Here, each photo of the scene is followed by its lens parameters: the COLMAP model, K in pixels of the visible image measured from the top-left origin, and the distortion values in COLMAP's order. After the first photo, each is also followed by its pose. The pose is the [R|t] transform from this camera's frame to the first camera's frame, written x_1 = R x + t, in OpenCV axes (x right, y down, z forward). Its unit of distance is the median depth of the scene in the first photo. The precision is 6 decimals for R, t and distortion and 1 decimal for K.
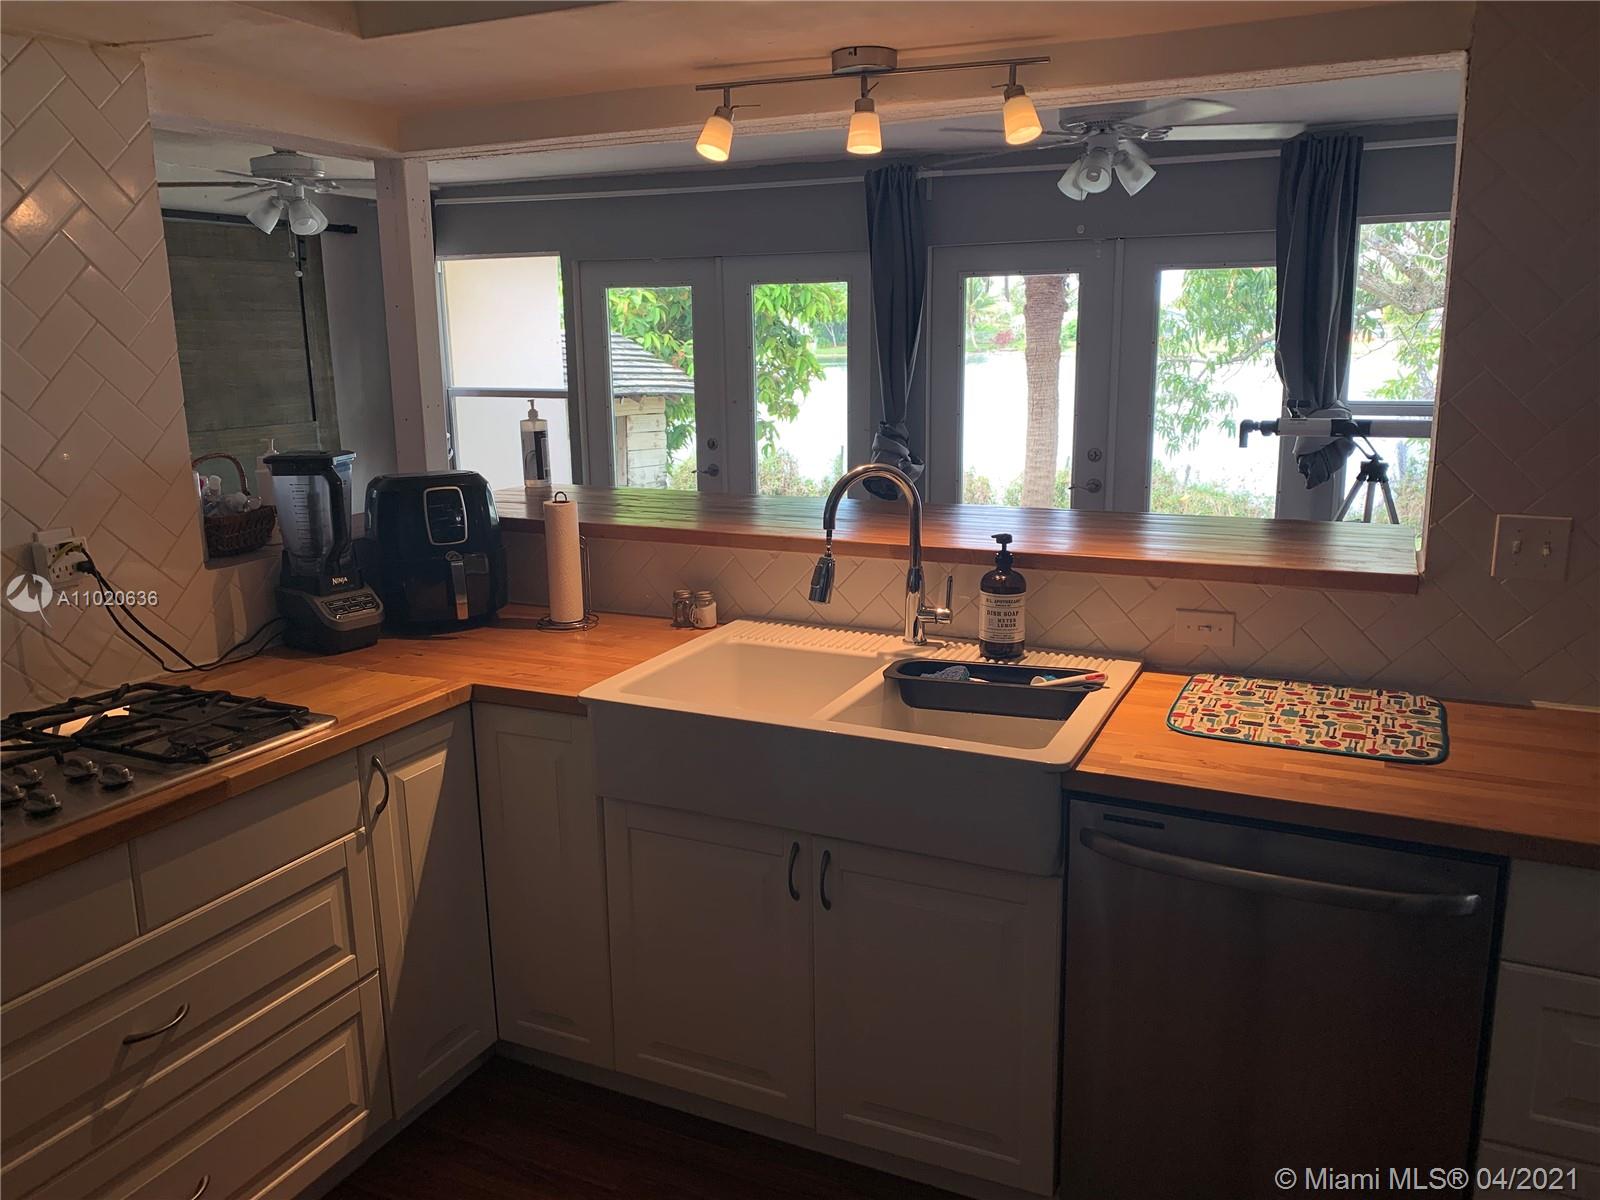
lens RADIAL K [[1226.0, 0, 802.8], [0, 1226.0, 599.3], [0, 0, 1]] dist [0.011008, 0.004257]
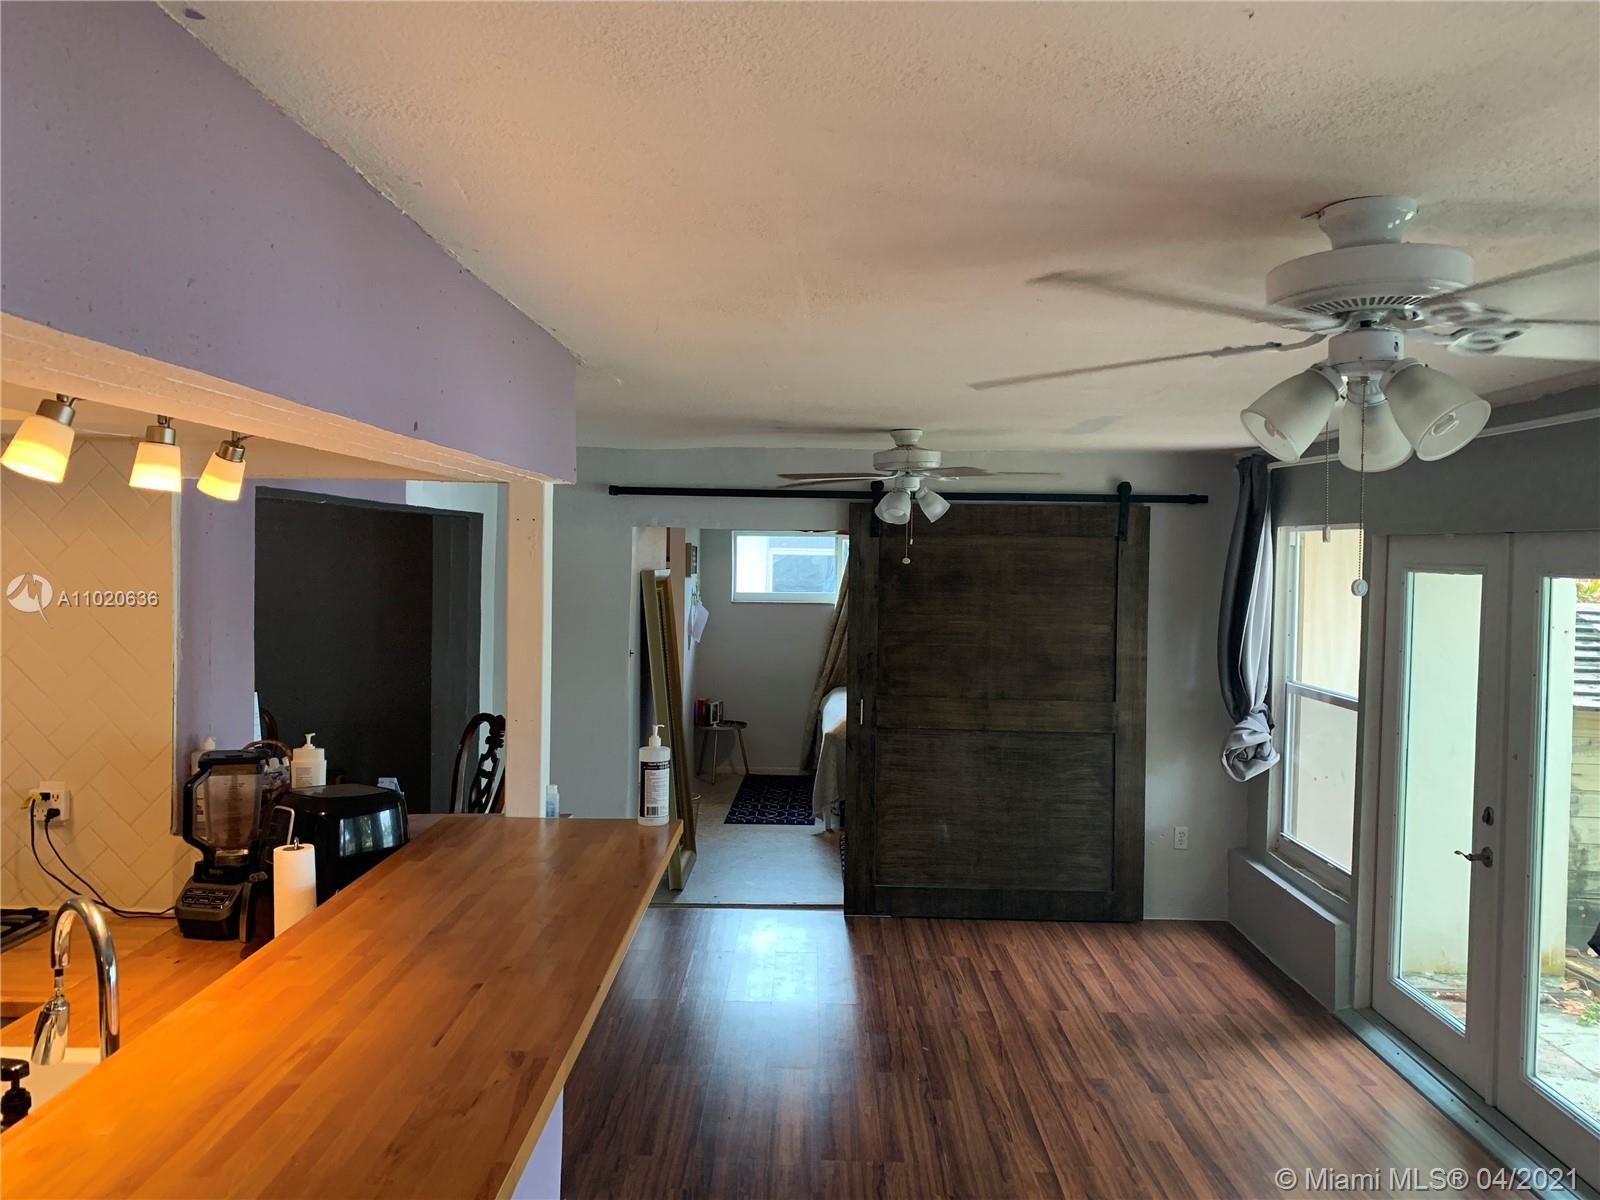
lens RADIAL K [[1226.0, 0, 802.9], [0, 1226.0, 599.7], [0, 0, 1]] dist [0.011008, 0.004257]
pose [[0.418474, 0.051939, -0.906742, 0.364648], [-0.213066, 0.976116, -0.042420, -0.137532], [0.882883, 0.210948, 0.419546, 0.405271]]
